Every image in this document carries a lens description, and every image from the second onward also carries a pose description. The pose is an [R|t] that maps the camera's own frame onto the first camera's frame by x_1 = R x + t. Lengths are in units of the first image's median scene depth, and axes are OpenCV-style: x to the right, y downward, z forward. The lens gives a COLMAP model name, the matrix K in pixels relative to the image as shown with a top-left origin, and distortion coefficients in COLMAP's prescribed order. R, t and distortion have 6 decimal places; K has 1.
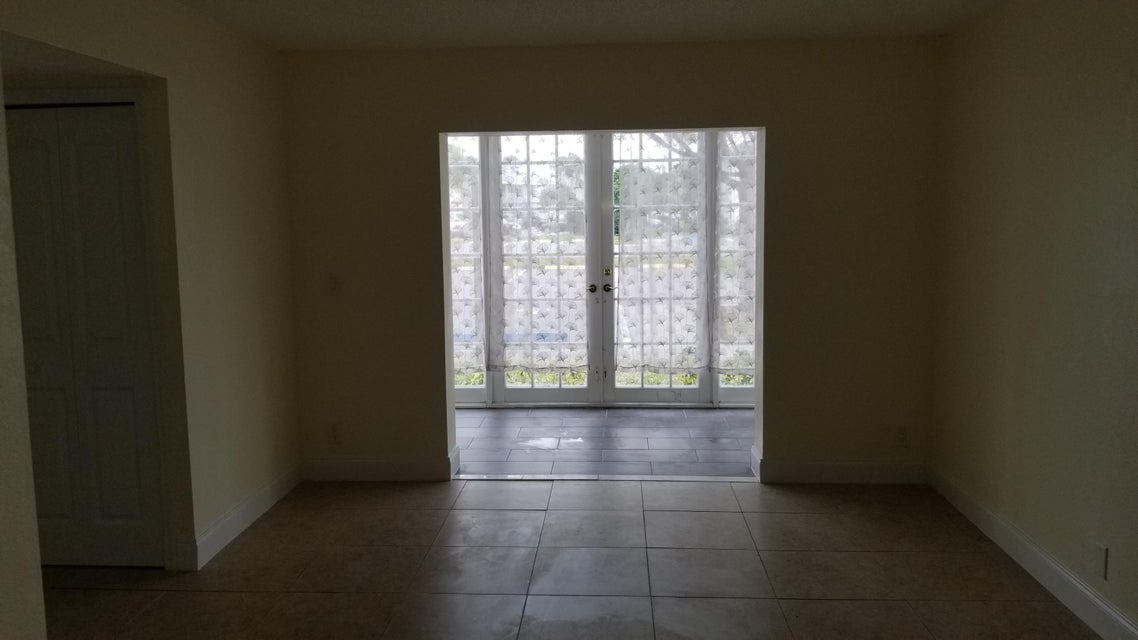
lens RADIAL K [[909.9, 0, 560.9], [0, 909.9, 308.8], [0, 0, 1]] dist [0.024255, -0.052769]
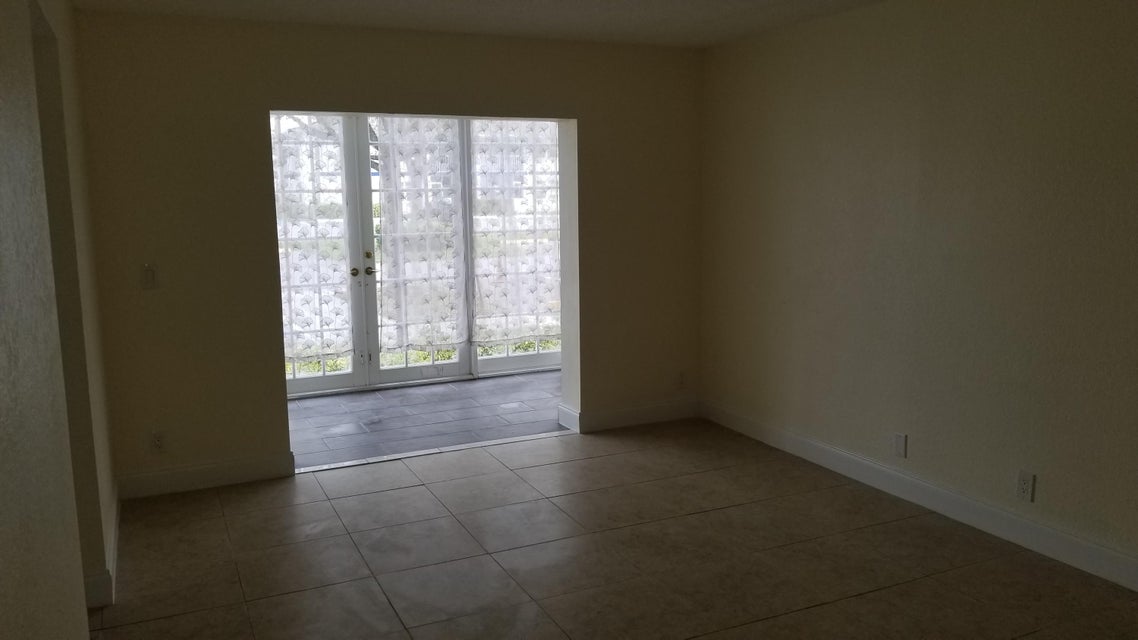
lens RADIAL K [[909.9, 0, 563.3], [0, 909.9, 322.7], [0, 0, 1]] dist [0.024255, -0.052769]
pose [[0.879587, -0.071265, 0.470371, -0.238926], [0.056439, 0.997366, 0.045568, 0.000170], [-0.472379, -0.013534, 0.881292, 0.012542]]
